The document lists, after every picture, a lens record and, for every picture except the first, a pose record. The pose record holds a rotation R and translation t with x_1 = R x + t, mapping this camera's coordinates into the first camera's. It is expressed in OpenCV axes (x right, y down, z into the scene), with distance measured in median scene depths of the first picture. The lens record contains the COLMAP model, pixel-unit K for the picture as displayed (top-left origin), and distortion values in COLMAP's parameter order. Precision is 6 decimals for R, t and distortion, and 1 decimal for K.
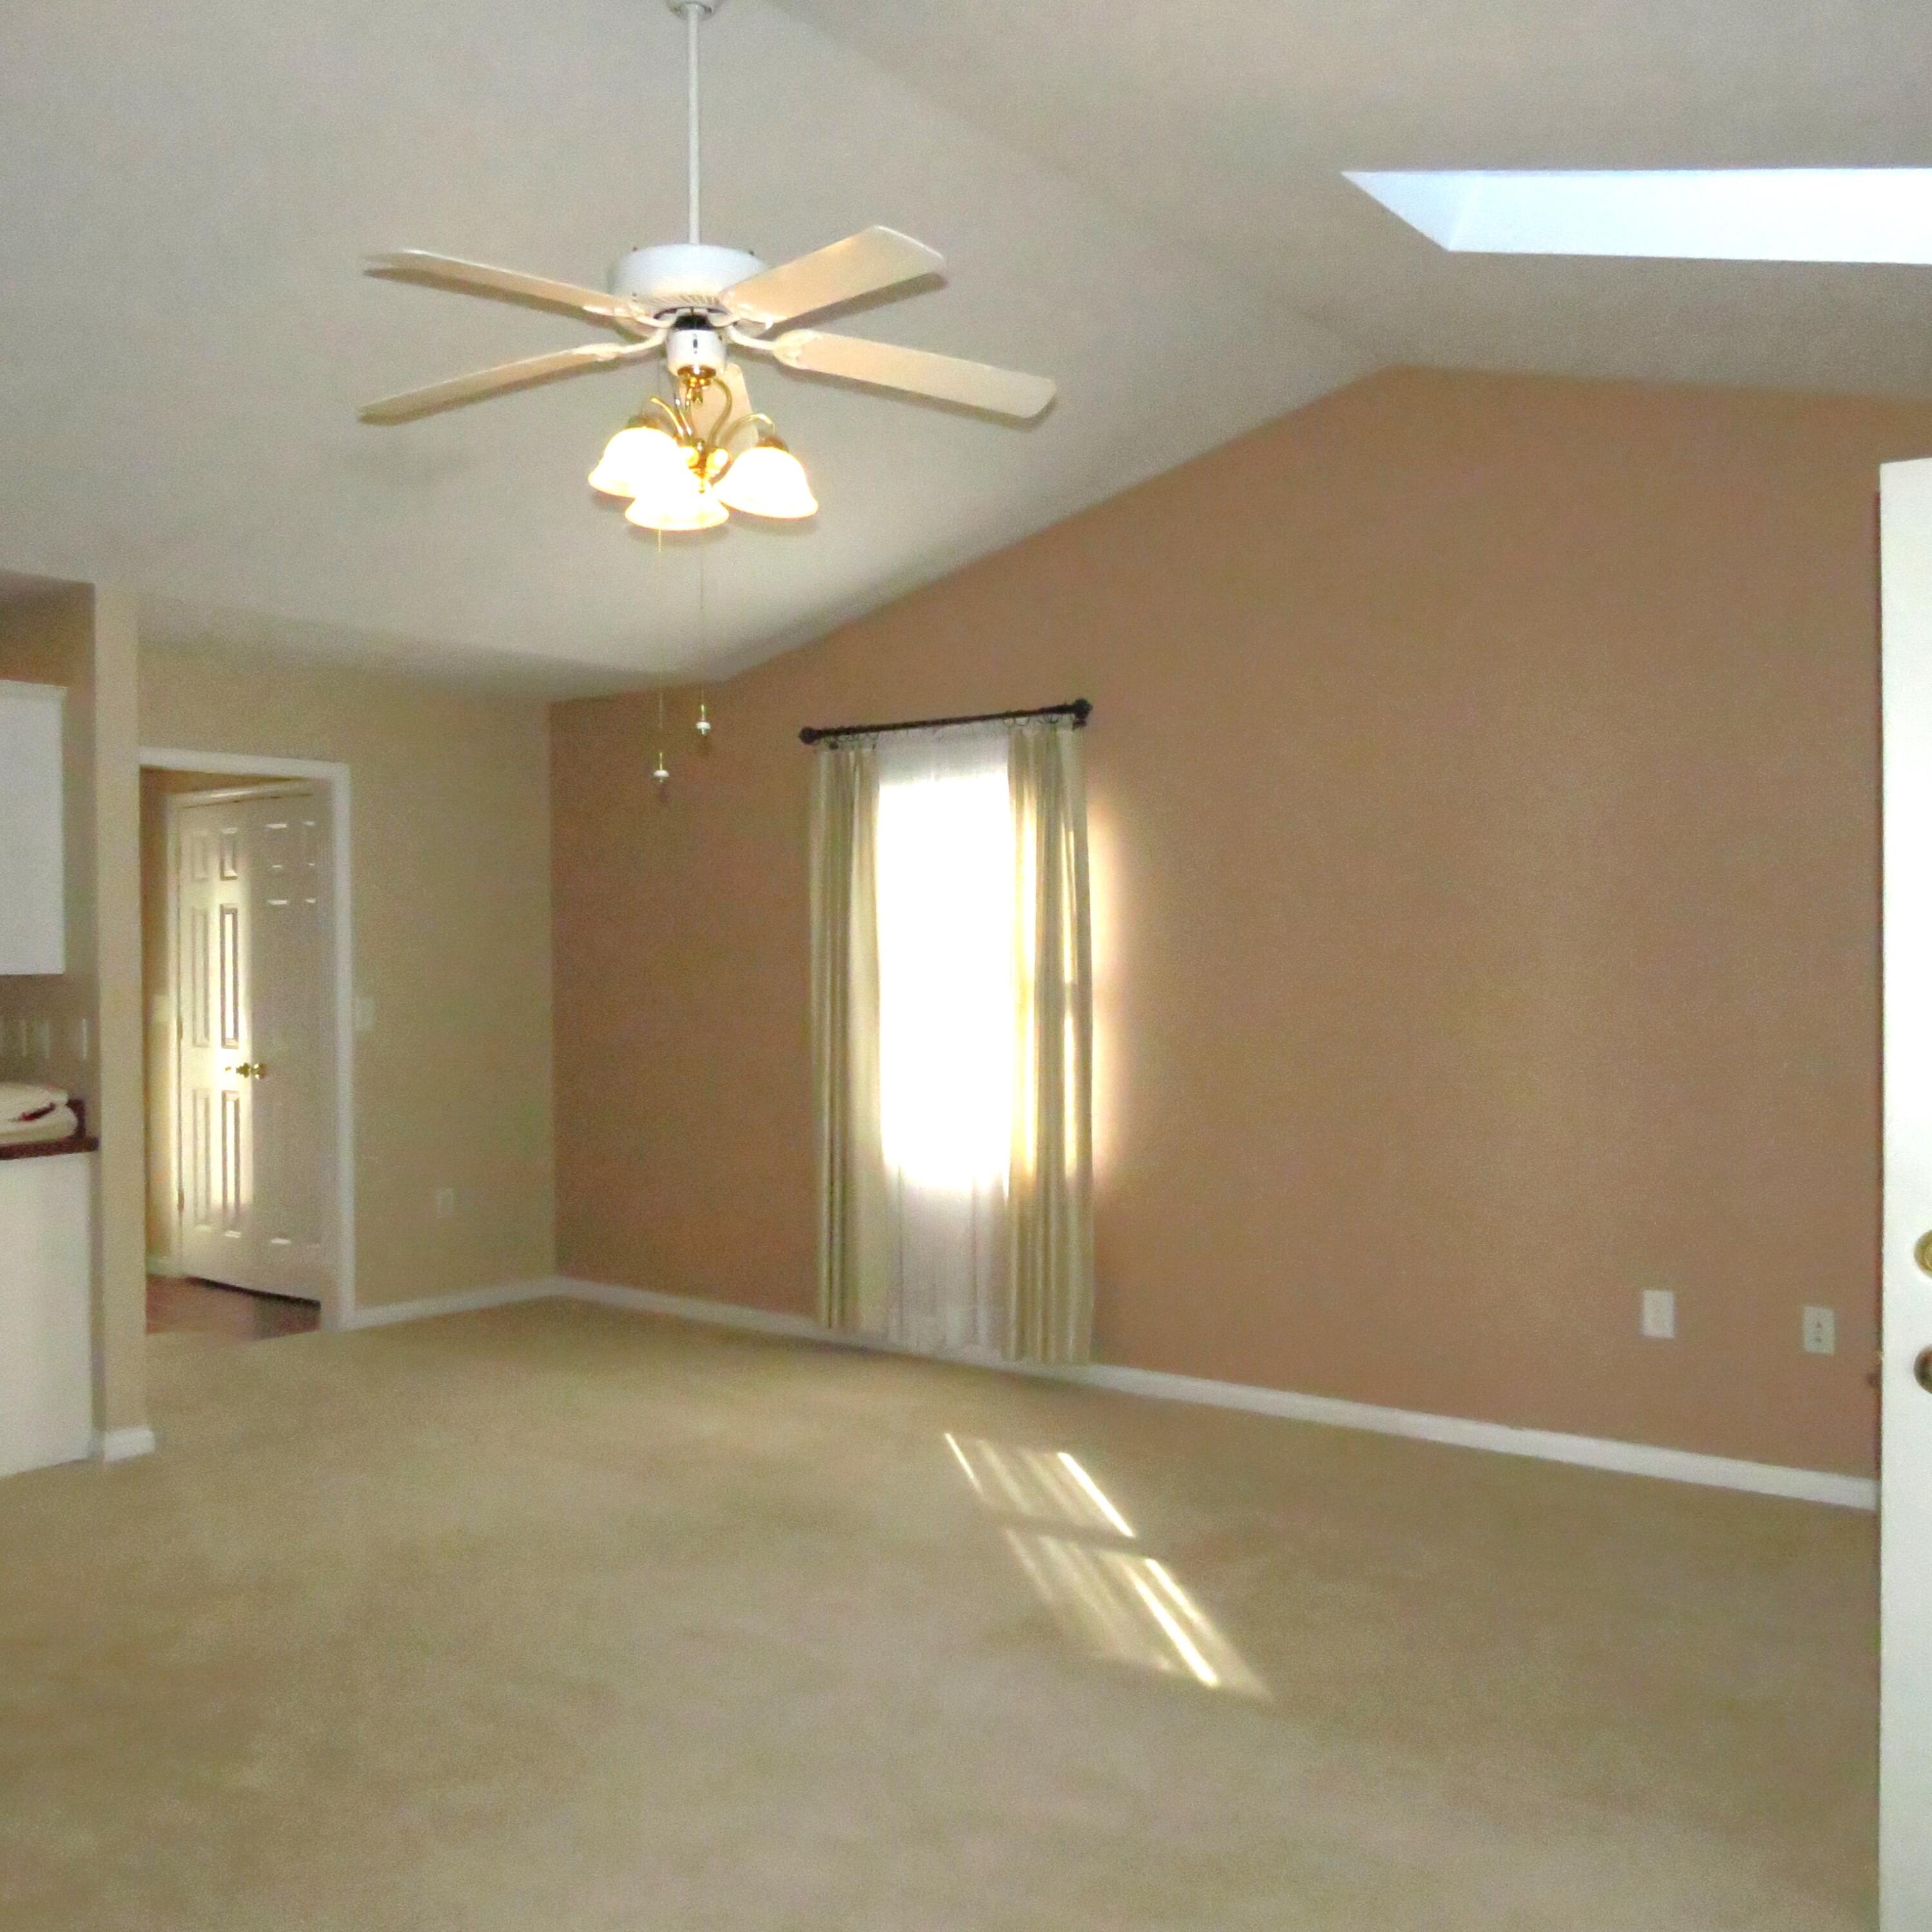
lens RADIAL K [[1840.5, 0, 967.1], [0, 1840.5, 974.3], [0, 0, 1]] dist [-0.031357, 0.022288]
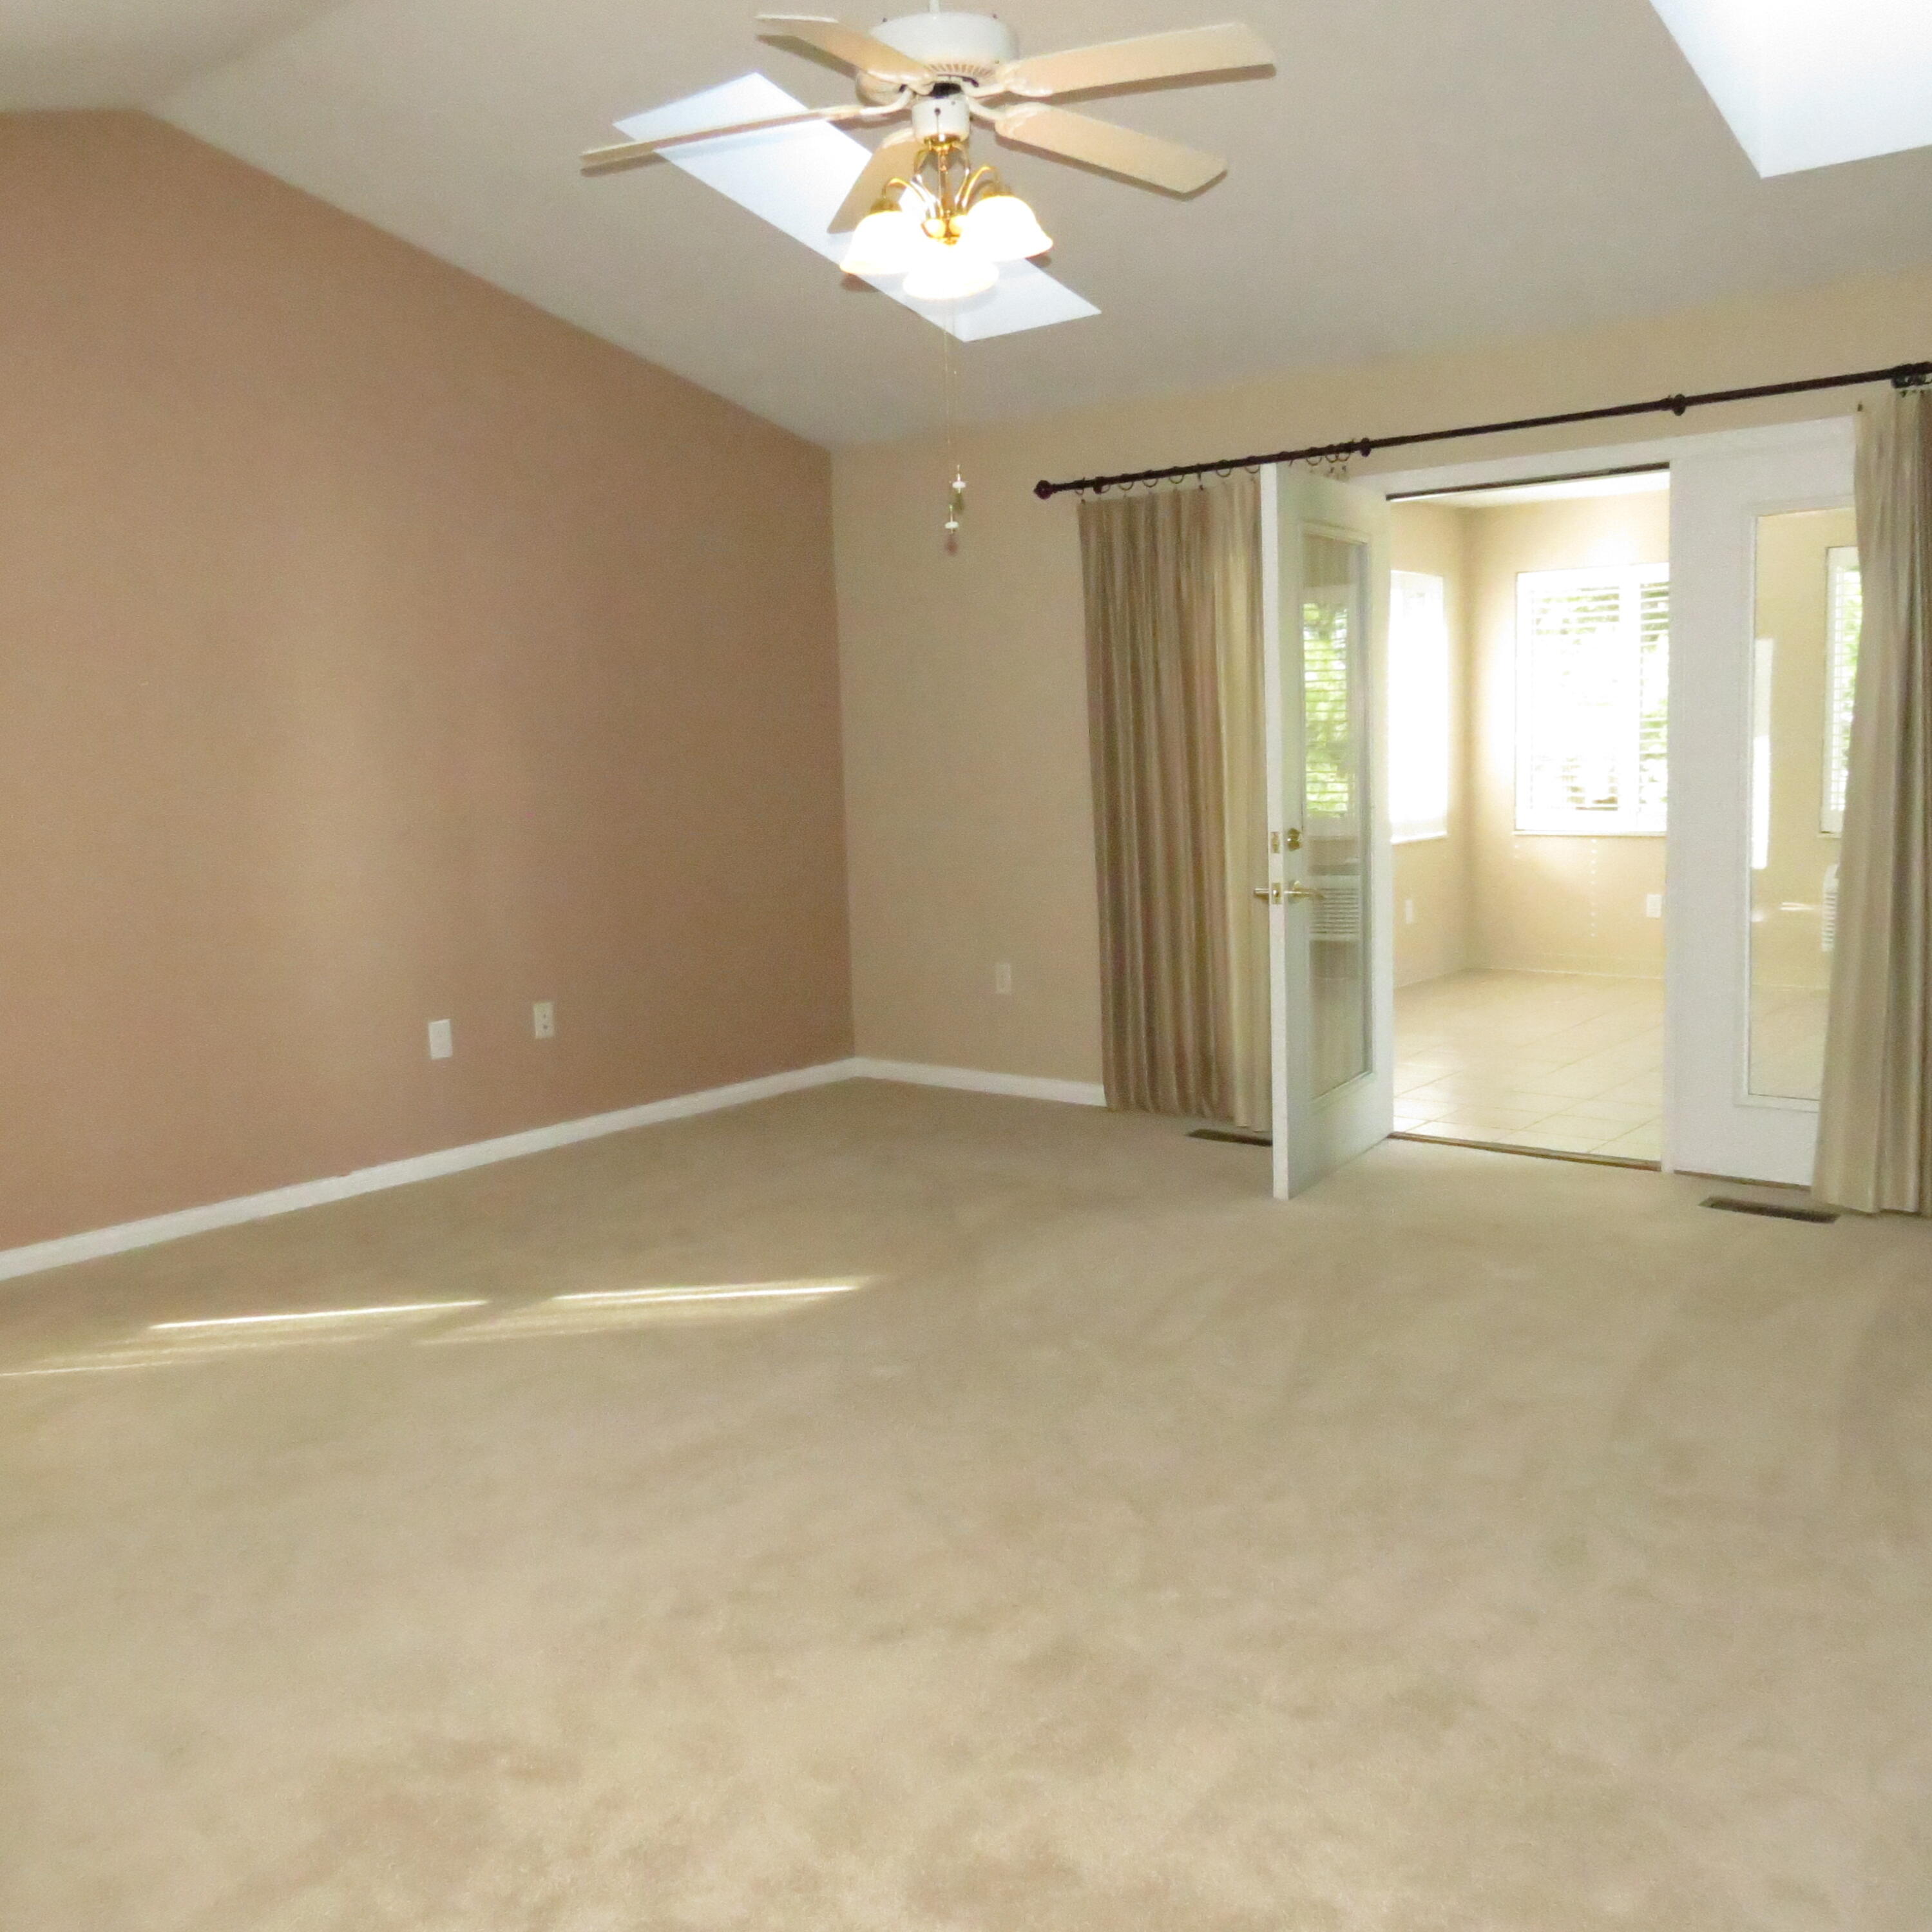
lens RADIAL K [[1840.5, 0, 967.1], [0, 1840.5, 974.3], [0, 0, 1]] dist [-0.031357, 0.022288]
pose [[0.036233, -0.124568, 0.991549, -0.976125], [0.041759, 0.991523, 0.123039, 0.013237], [-0.998471, 0.036948, 0.041128, 0.752409]]
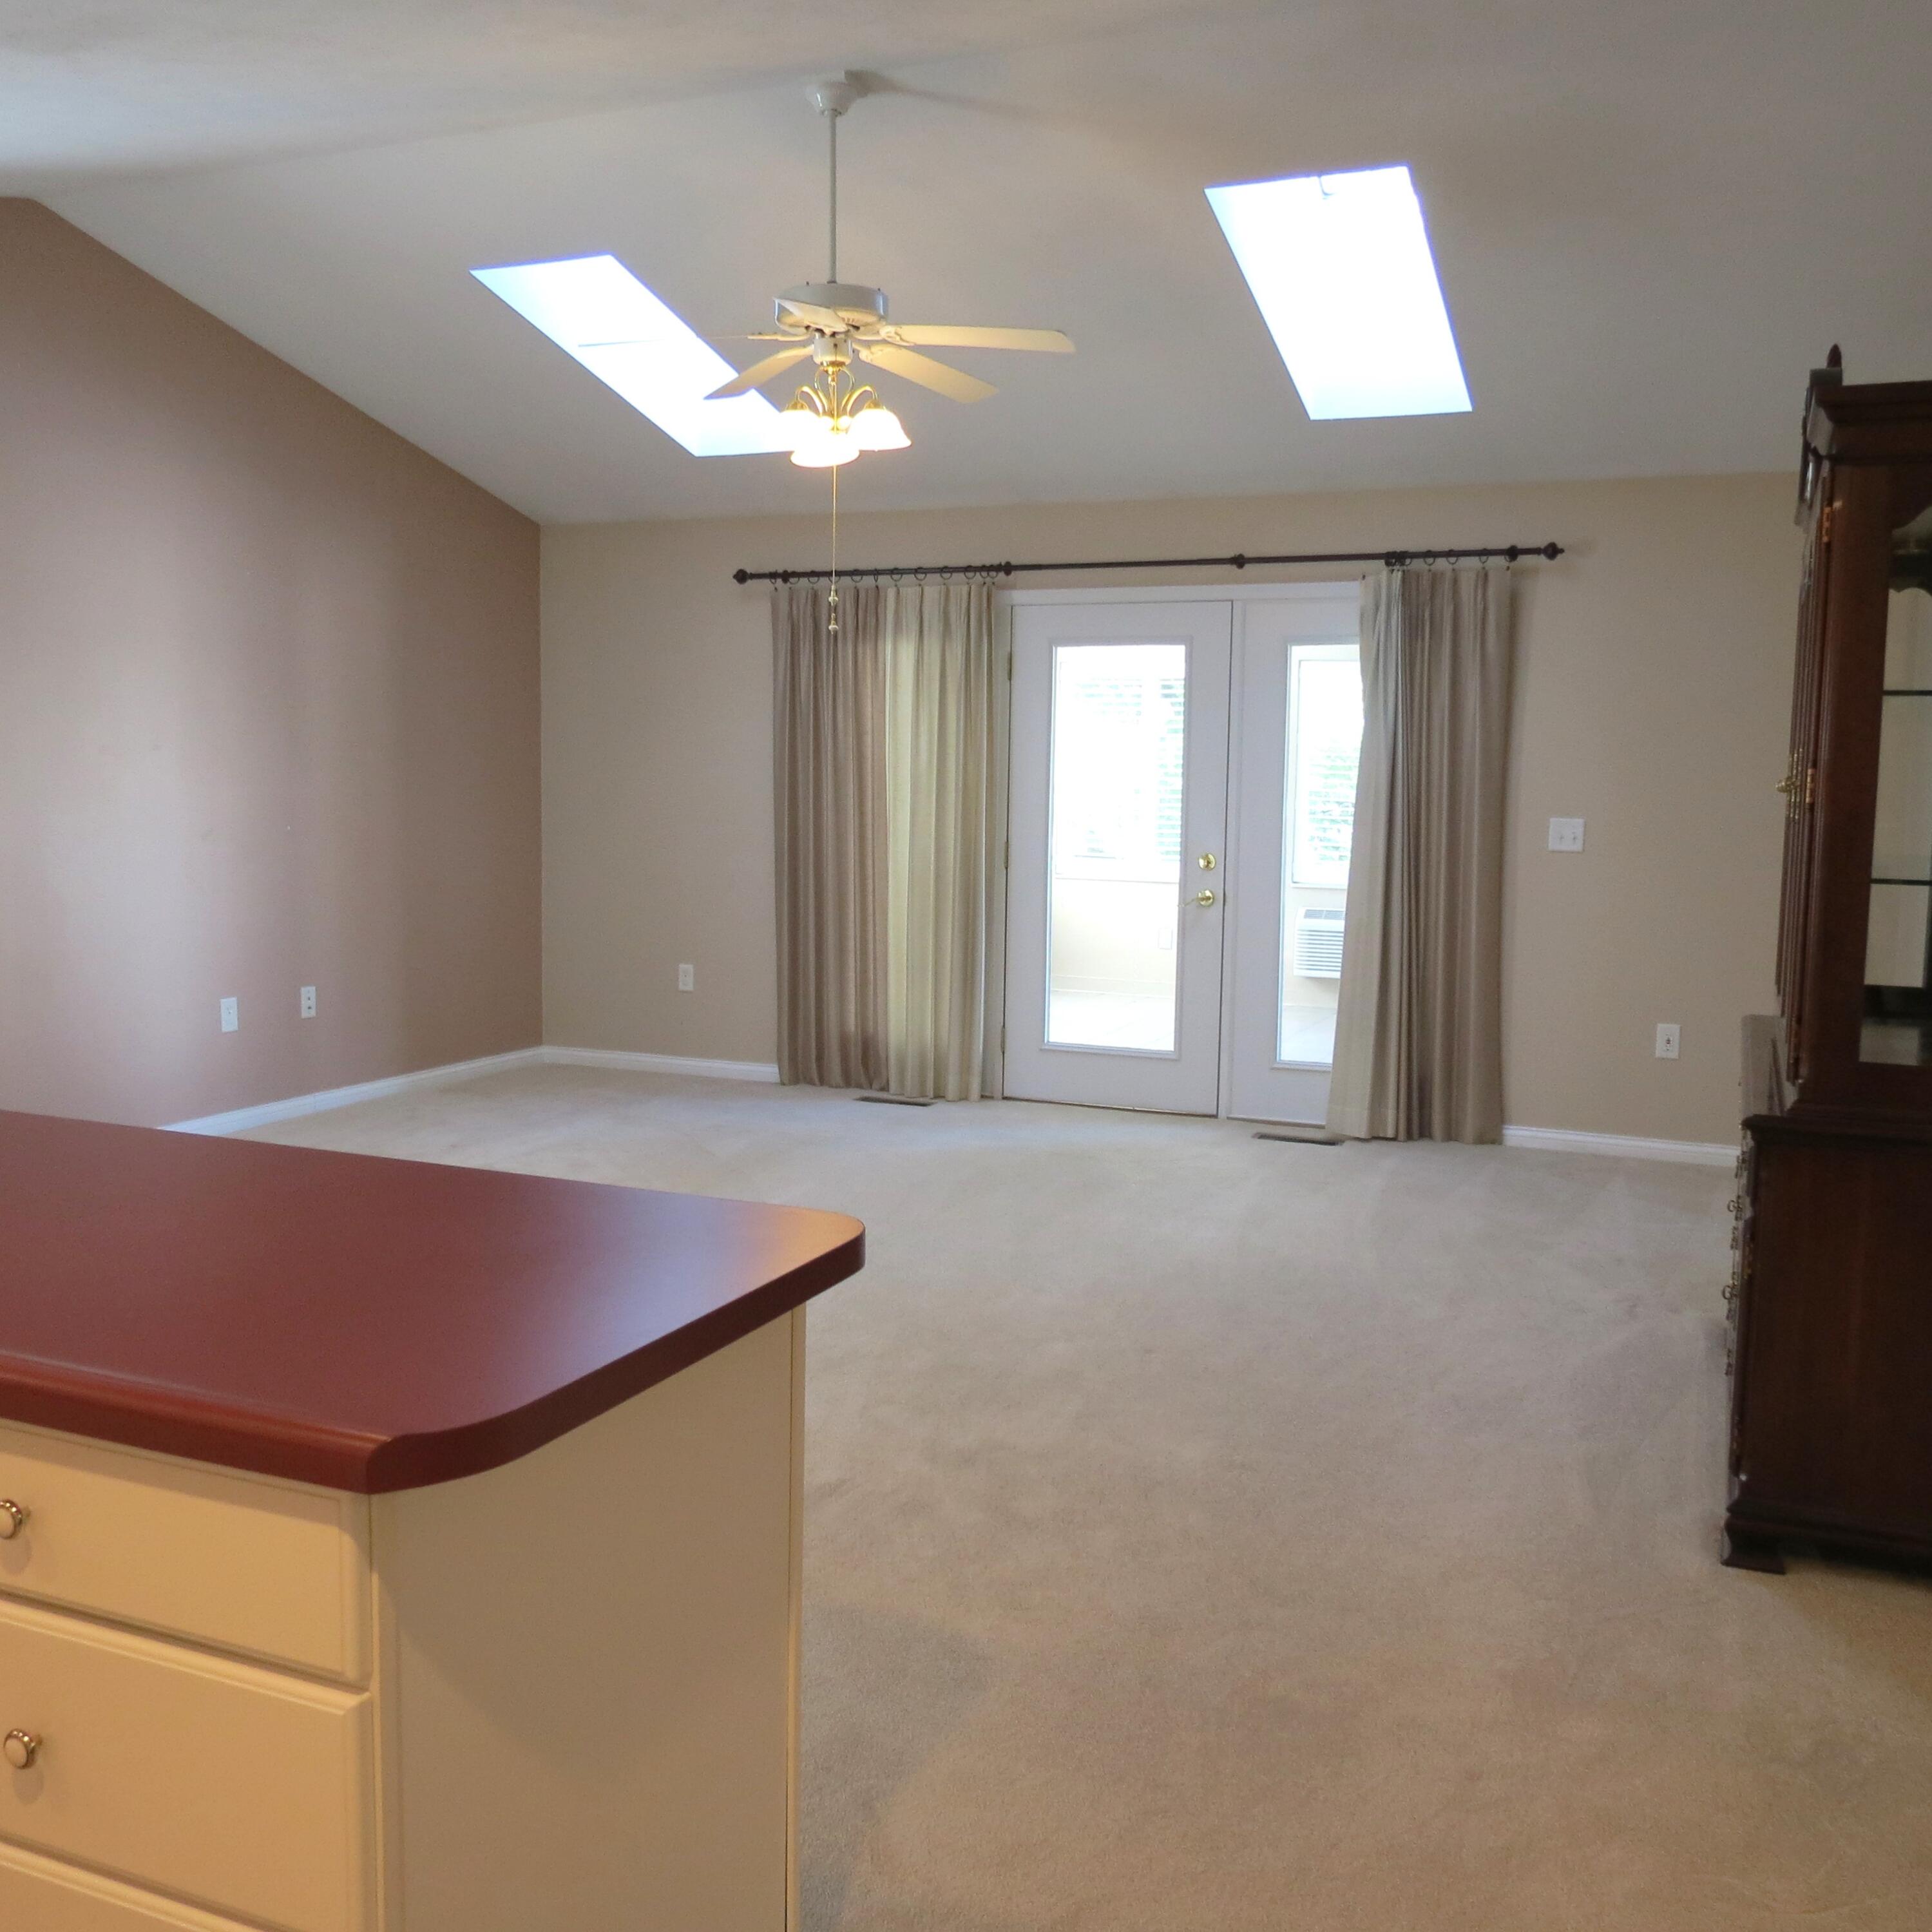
lens RADIAL K [[1840.5, 0, 967.1], [0, 1840.5, 974.3], [0, 0, 1]] dist [-0.031357, 0.022288]
pose [[-0.255935, -0.099225, 0.961588, -1.324718], [-0.006287, 0.994868, 0.100986, 0.017450], [-0.966674, 0.019800, -0.255245, 1.010367]]
